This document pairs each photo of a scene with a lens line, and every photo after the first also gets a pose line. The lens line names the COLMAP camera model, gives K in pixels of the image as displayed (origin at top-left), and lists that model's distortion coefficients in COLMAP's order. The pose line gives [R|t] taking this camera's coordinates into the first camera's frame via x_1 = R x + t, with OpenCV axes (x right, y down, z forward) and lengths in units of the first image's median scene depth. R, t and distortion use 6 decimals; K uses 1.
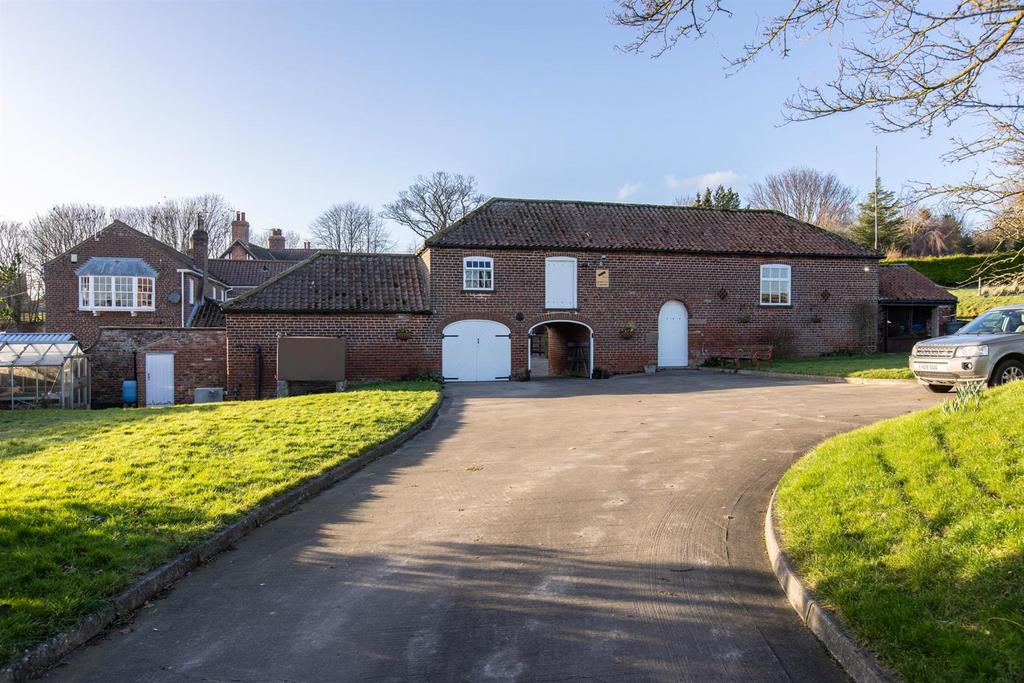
lens RADIAL K [[600.5, 0, 505.3], [0, 600.5, 339.7], [0, 0, 1]] dist [-0.002113, -0.000686]
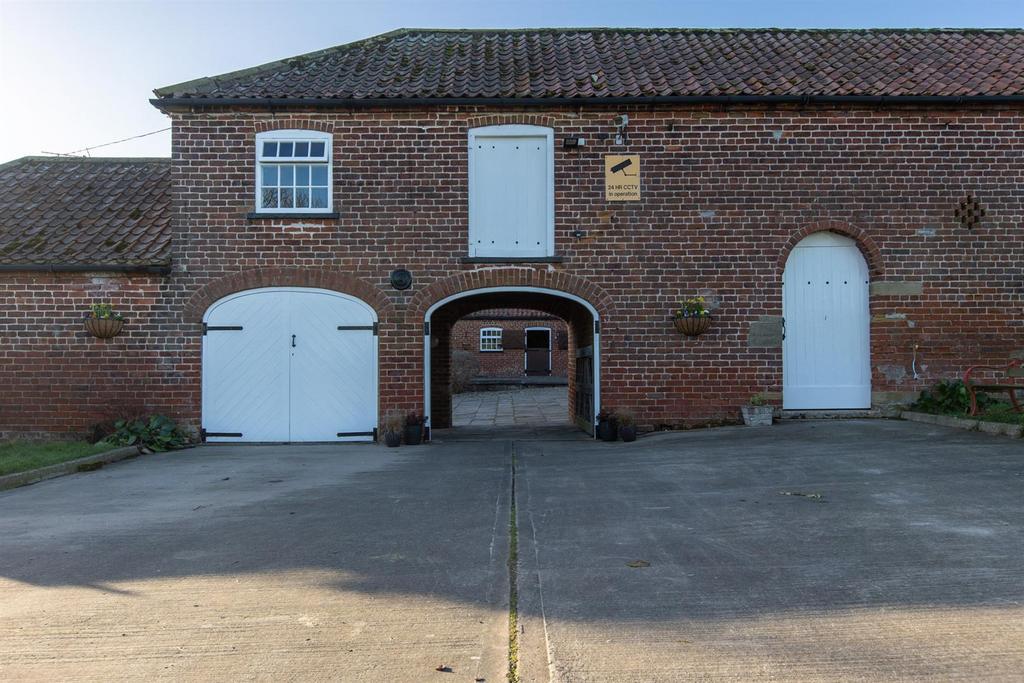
lens RADIAL K [[727.7, 0, 522.6], [0, 727.7, 342.5], [0, 0, 1]] dist [0.001505, -0.002066]
pose [[0.978445, -0.007490, -0.206373, 0.194310], [-0.000156, 0.999315, -0.037009, 0.020272], [0.206509, 0.036243, 0.977773, 0.535839]]
